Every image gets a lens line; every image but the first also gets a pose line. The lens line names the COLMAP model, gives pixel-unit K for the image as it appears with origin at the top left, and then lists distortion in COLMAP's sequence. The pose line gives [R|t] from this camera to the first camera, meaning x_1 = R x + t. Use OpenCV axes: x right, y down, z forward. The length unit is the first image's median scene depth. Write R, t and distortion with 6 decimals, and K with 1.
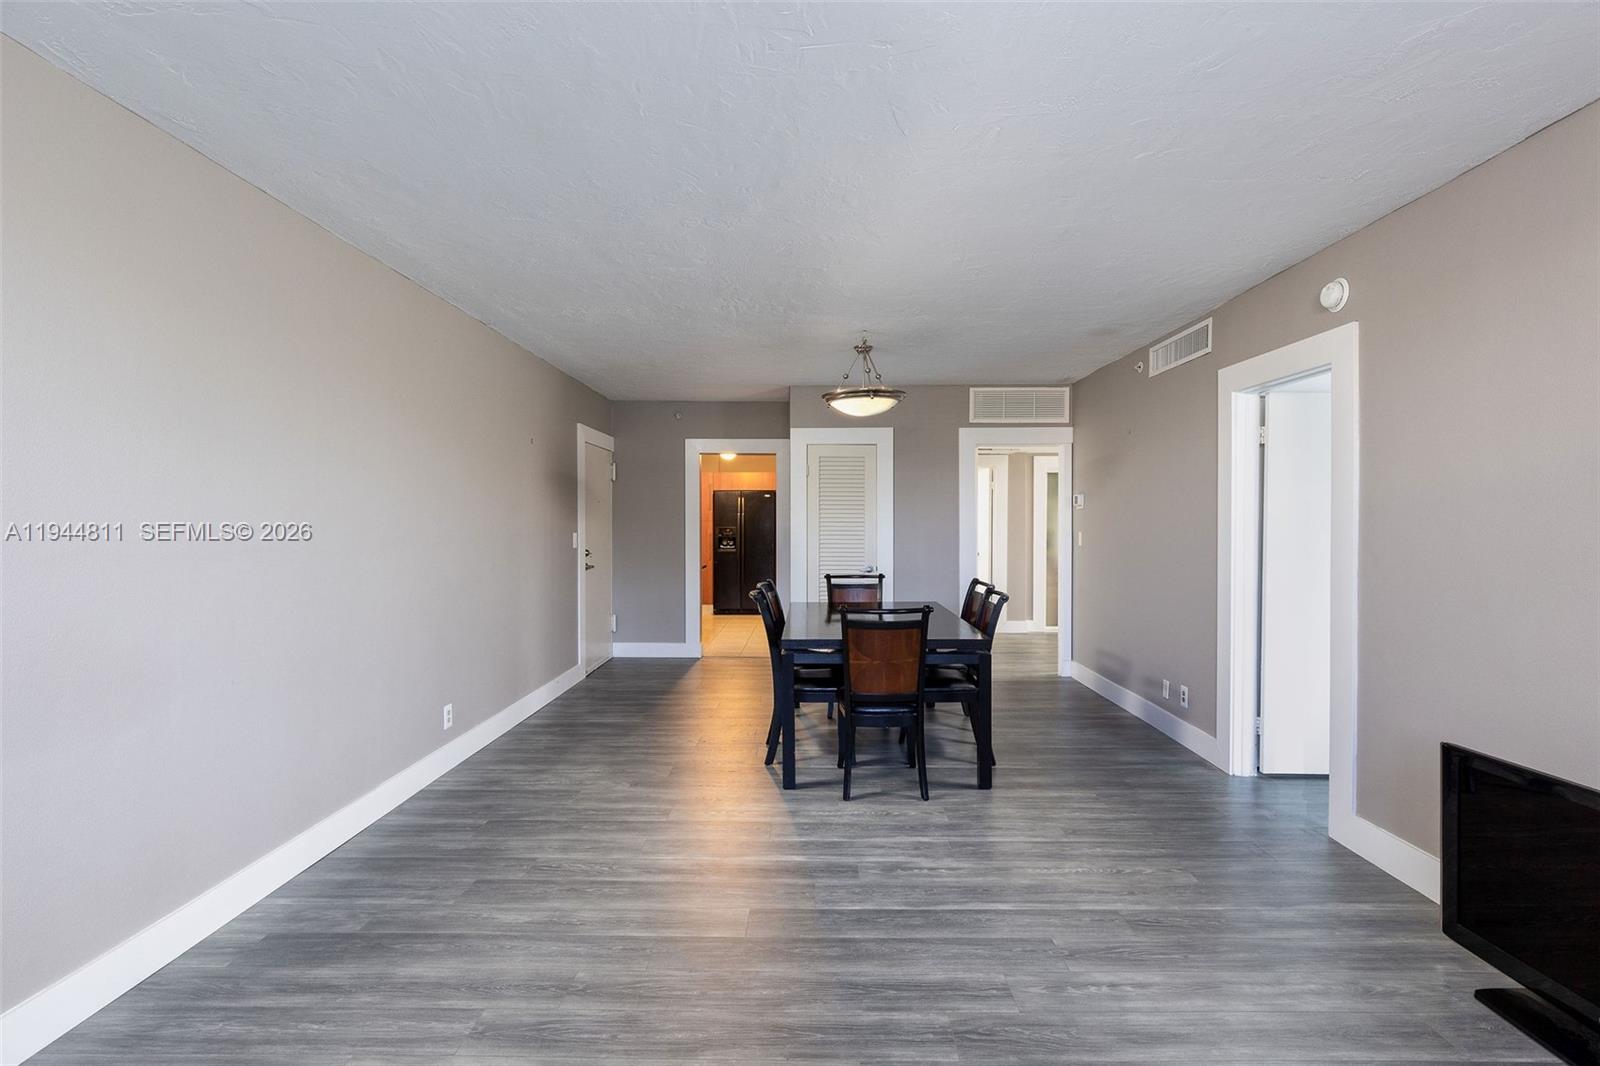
lens RADIAL K [[777.3, 0, 800.0], [0, 777.3, 533.0], [0, 0, 1]] dist [-0.001073, -0.000330]
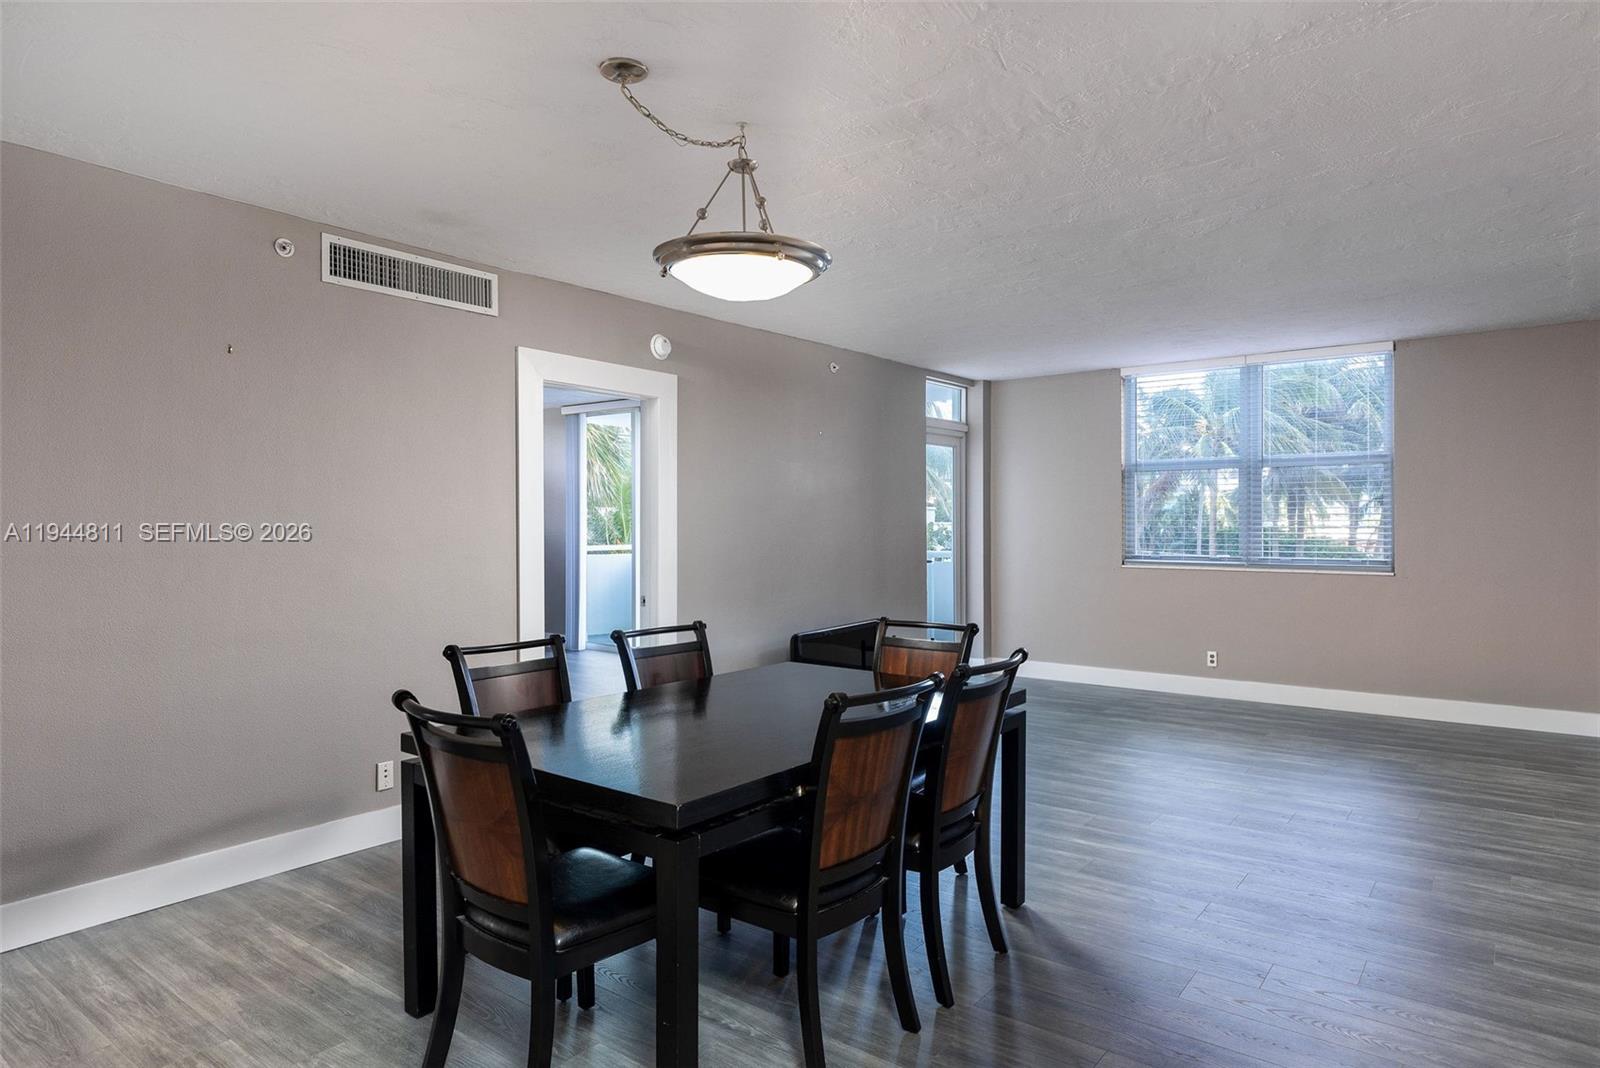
lens RADIAL K [[927.2, 0, 800.0], [0, 927.2, 534.0], [0, 0, 1]] dist [-0.005192, -0.001438]
pose [[-0.799034, -0.001375, 0.601284, -0.520233], [0.008083, 0.999882, 0.013028, -0.013427], [-0.601231, 0.015270, -0.798929, 2.560346]]
